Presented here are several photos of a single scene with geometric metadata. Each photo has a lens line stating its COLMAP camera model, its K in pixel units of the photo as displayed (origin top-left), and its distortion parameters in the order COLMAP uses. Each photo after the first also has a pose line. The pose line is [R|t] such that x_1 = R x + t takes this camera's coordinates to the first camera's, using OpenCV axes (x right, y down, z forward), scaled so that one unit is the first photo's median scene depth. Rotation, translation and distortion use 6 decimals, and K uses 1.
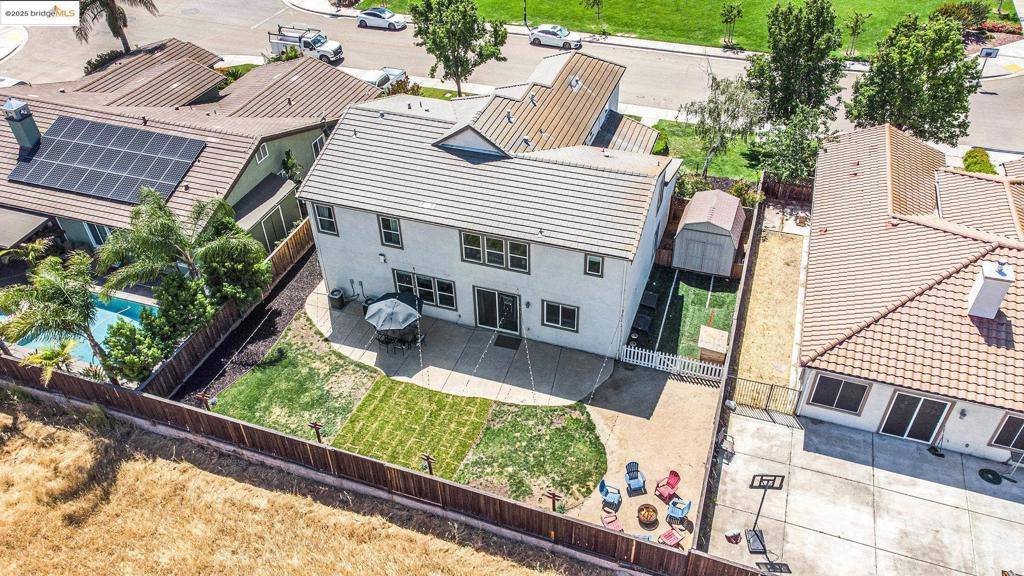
lens RADIAL K [[763.3, 0, 510.9], [0, 763.3, 284.7], [0, 0, 1]] dist [0.056618, 0.001350]
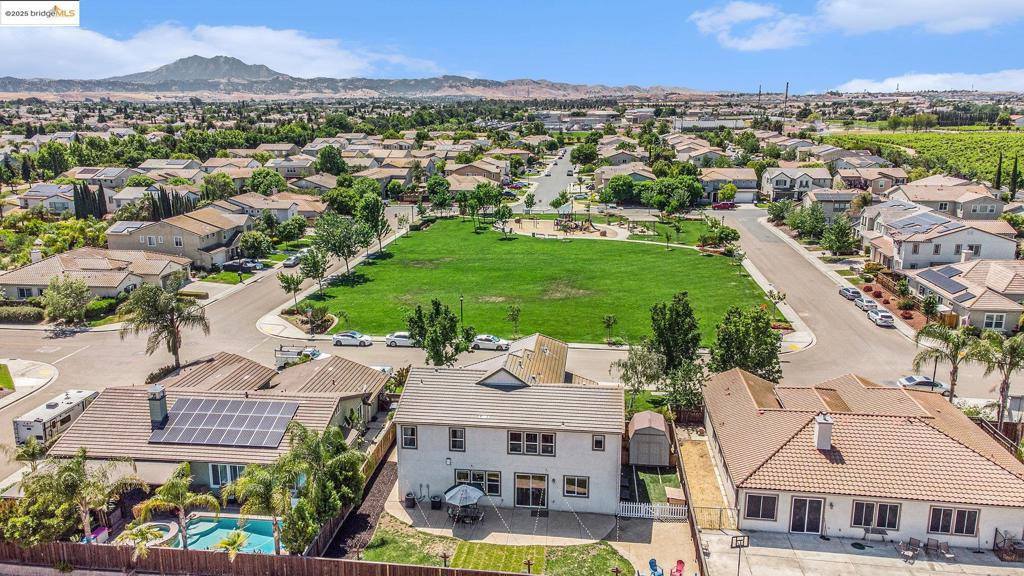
lens RADIAL K [[763.3, 0, 510.9], [0, 763.3, 284.7], [0, 0, 1]] dist [0.056618, 0.001350]
pose [[0.975958, -0.032941, 0.215454, -0.359082], [0.122913, 0.899517, -0.419239, 0.290759], [-0.179994, 0.435641, 0.881940, -0.453472]]
